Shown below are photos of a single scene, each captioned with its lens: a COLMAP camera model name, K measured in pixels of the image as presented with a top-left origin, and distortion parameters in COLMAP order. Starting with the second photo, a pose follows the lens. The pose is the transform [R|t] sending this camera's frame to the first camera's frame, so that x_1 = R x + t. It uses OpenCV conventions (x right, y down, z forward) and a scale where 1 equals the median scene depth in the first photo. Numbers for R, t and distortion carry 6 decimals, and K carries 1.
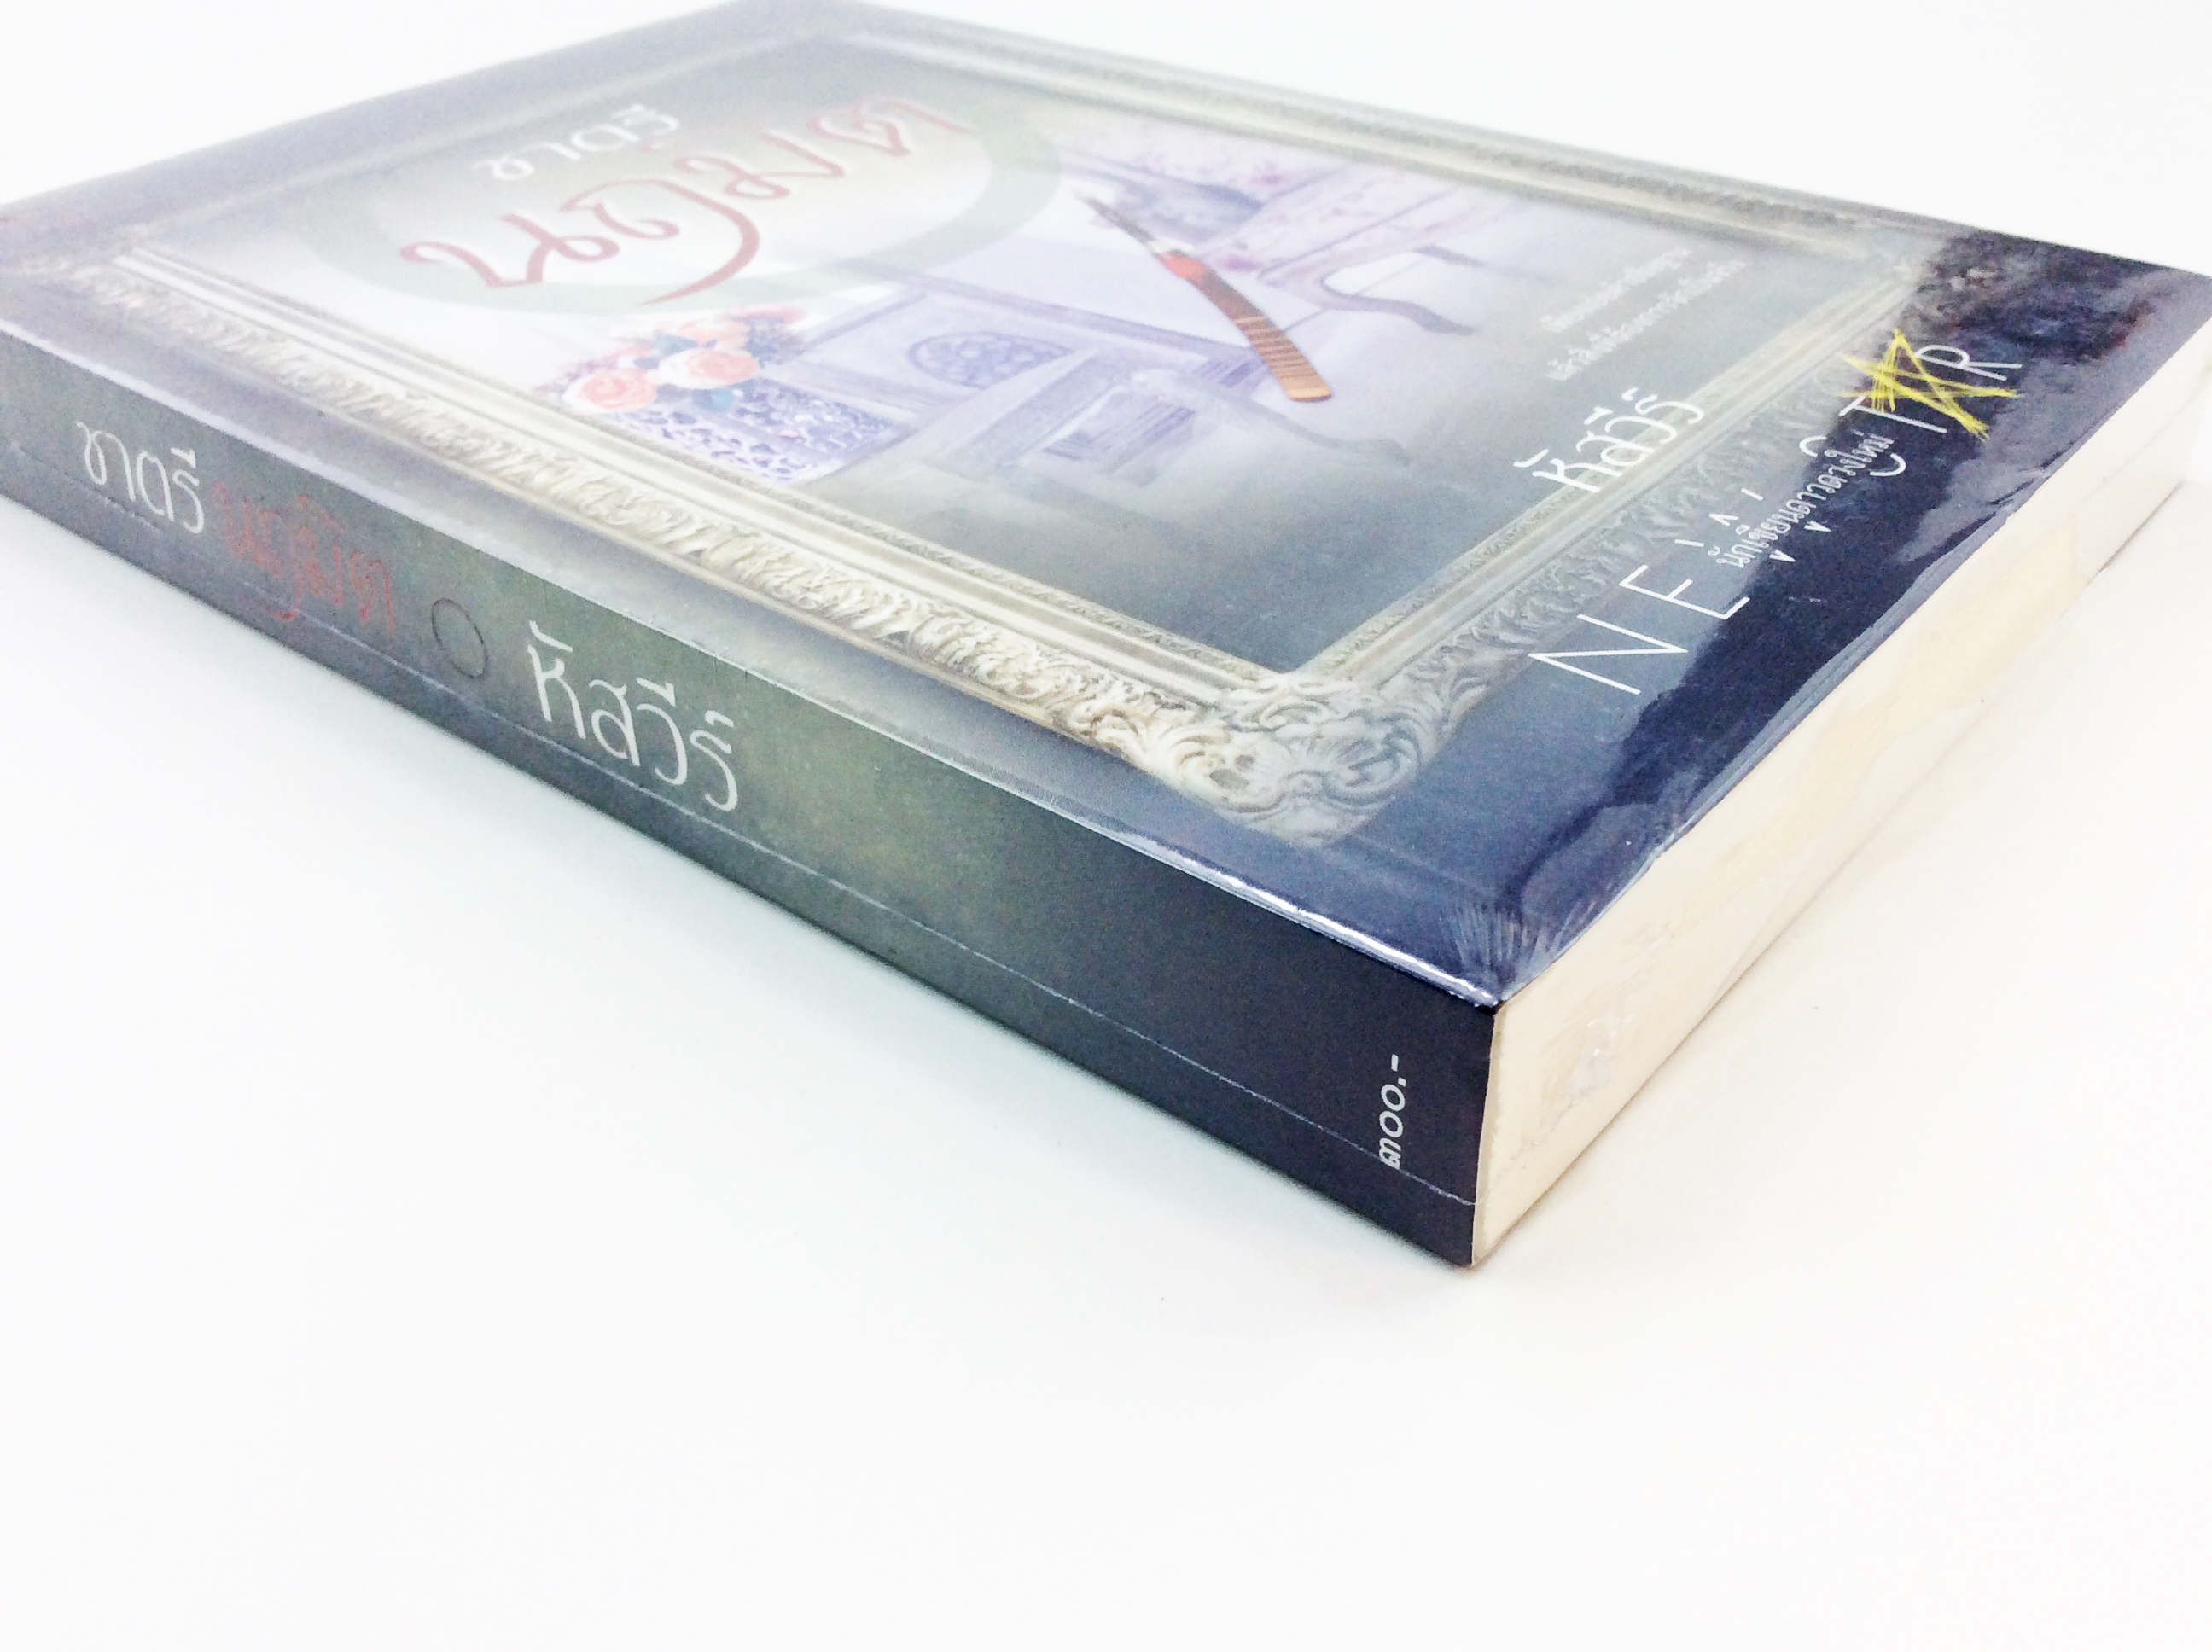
lens RADIAL K [[2074.6, 0, 1106.0], [0, 2074.6, 826.0], [0, 0, 1]] dist [0.149253, -0.399127]
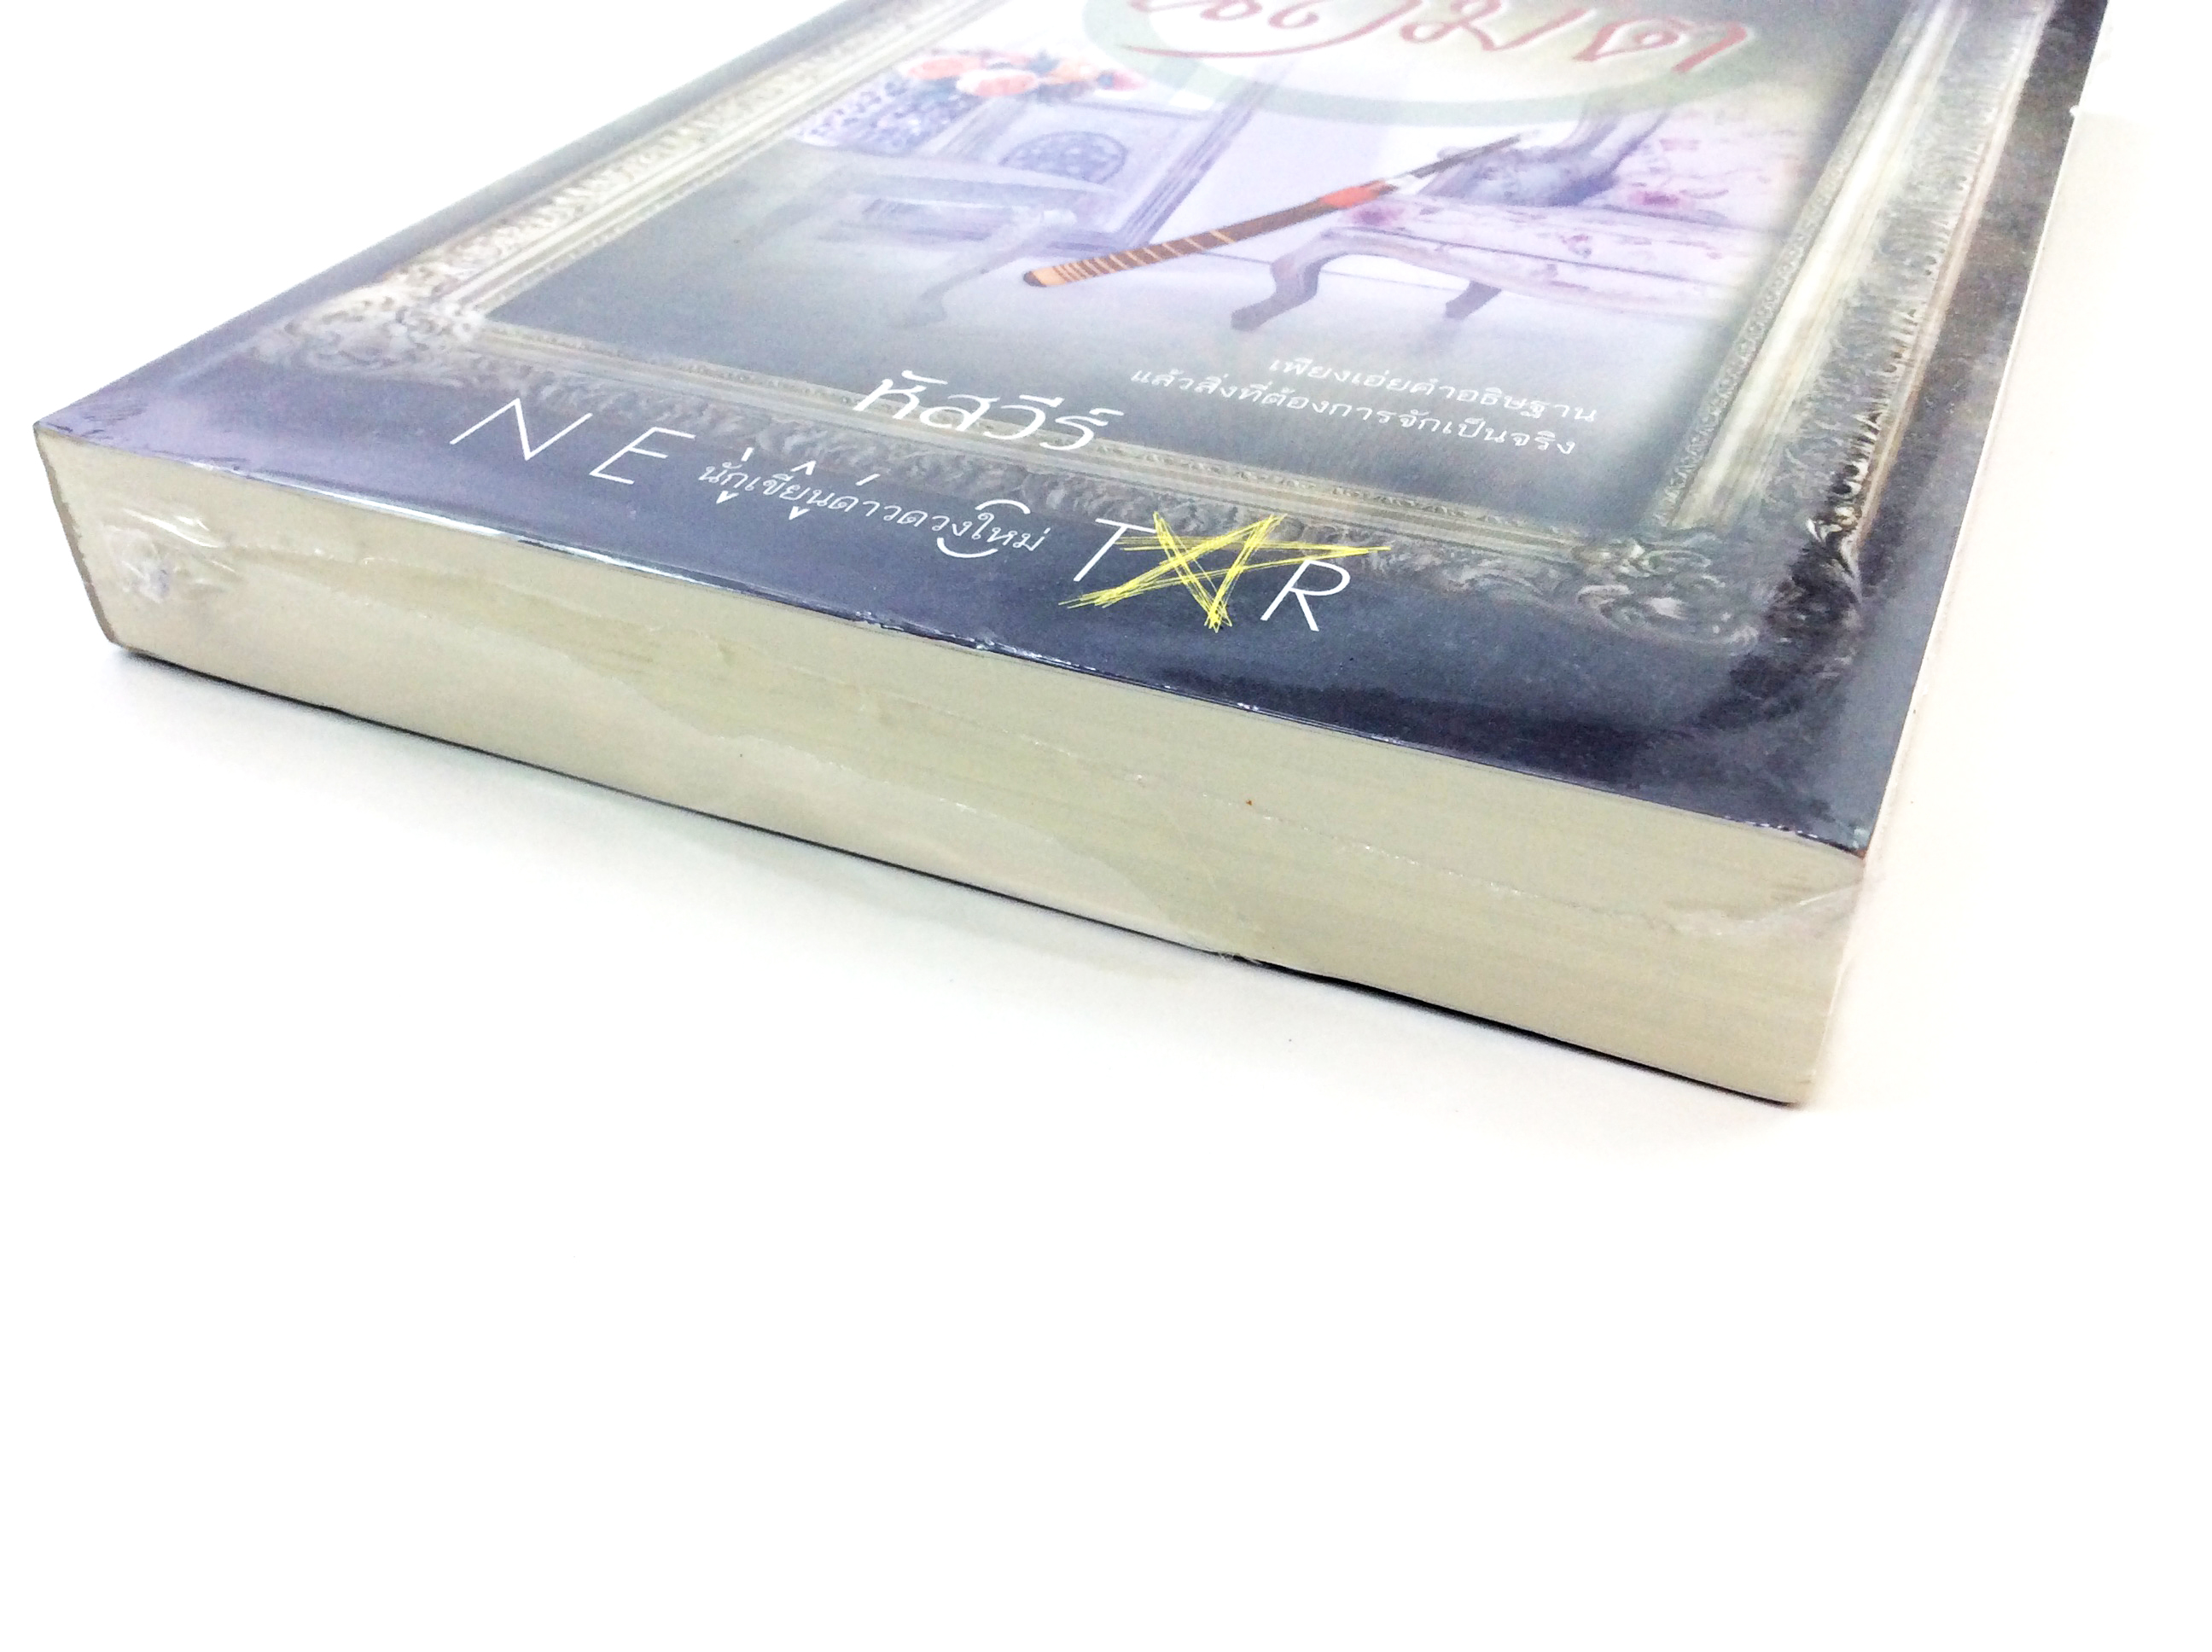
lens RADIAL K [[2074.6, 0, 1106.0], [0, 2074.6, 826.0], [0, 0, 1]] dist [0.149253, -0.399127]
pose [[0.248825, 0.586130, -0.771063, 0.970585], [-0.534558, 0.746976, 0.395316, -0.396612], [0.807672, 0.313813, 0.499187, 0.565552]]
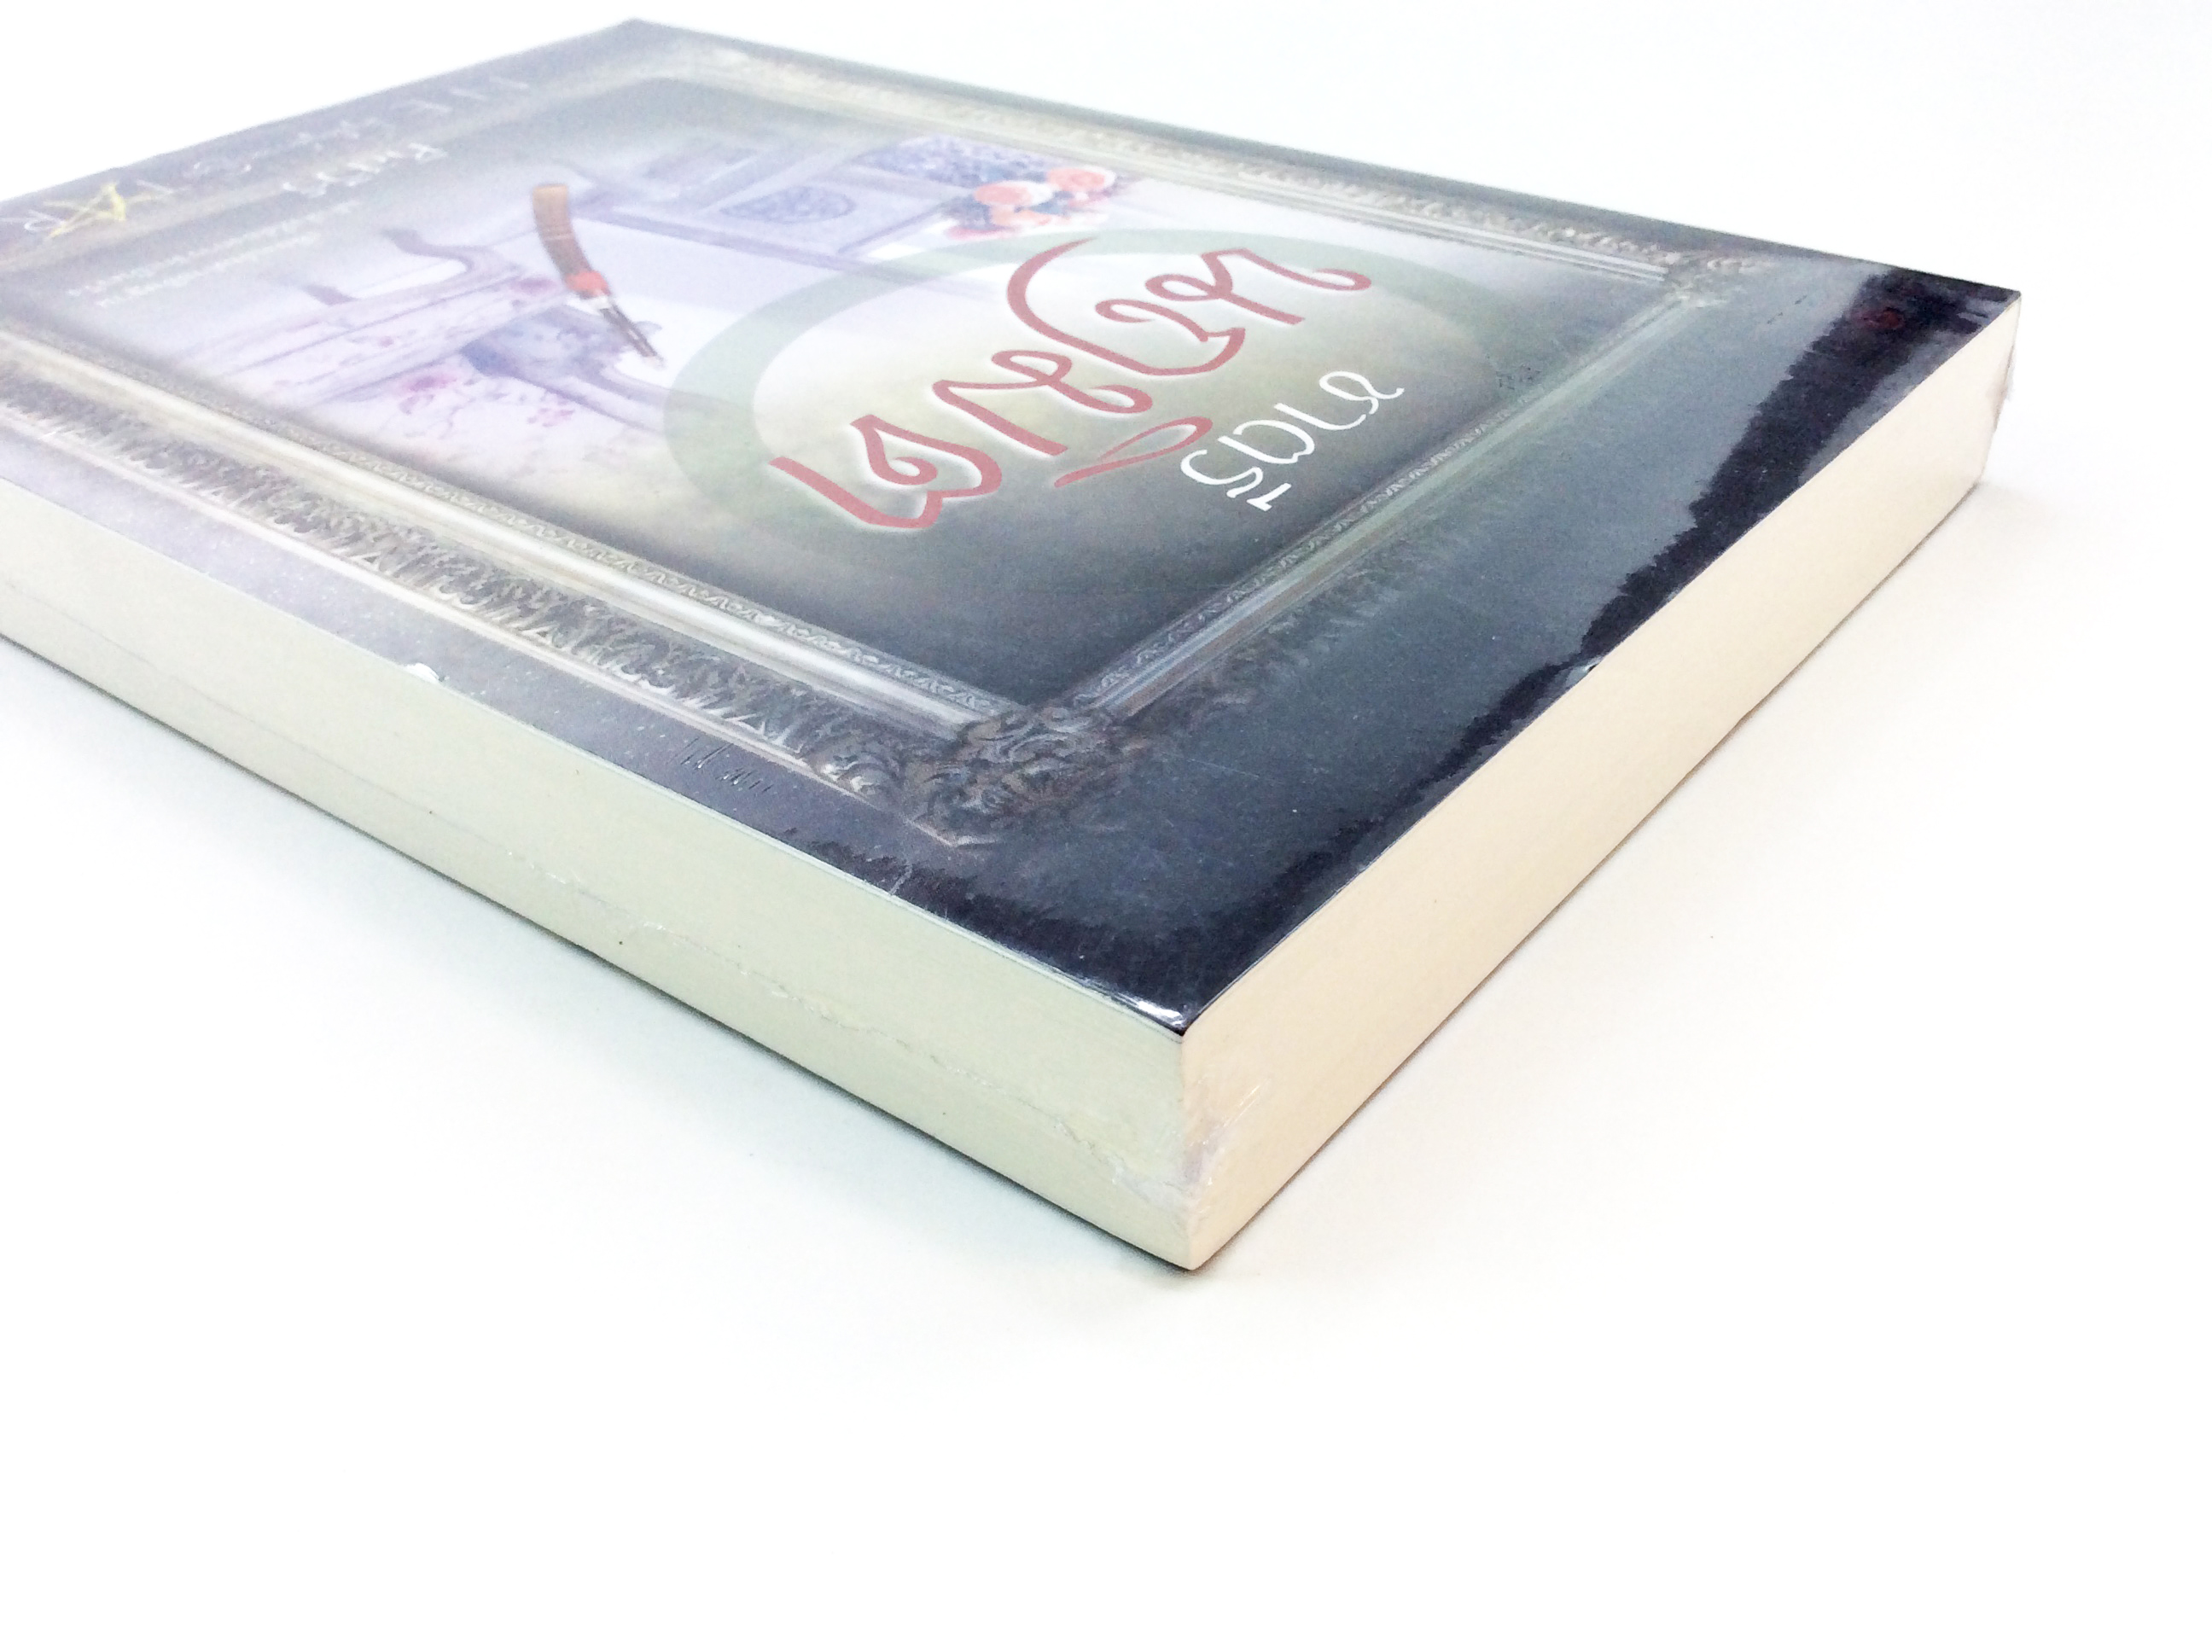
lens RADIAL K [[2074.6, 0, 1106.0], [0, 2074.6, 826.0], [0, 0, 1]] dist [0.149253, -0.399127]
pose [[-0.998815, 0.048561, 0.003144, -0.223918], [0.020339, 0.357896, 0.933540, -1.217739], [0.044208, 0.932498, -0.358459, 1.751951]]
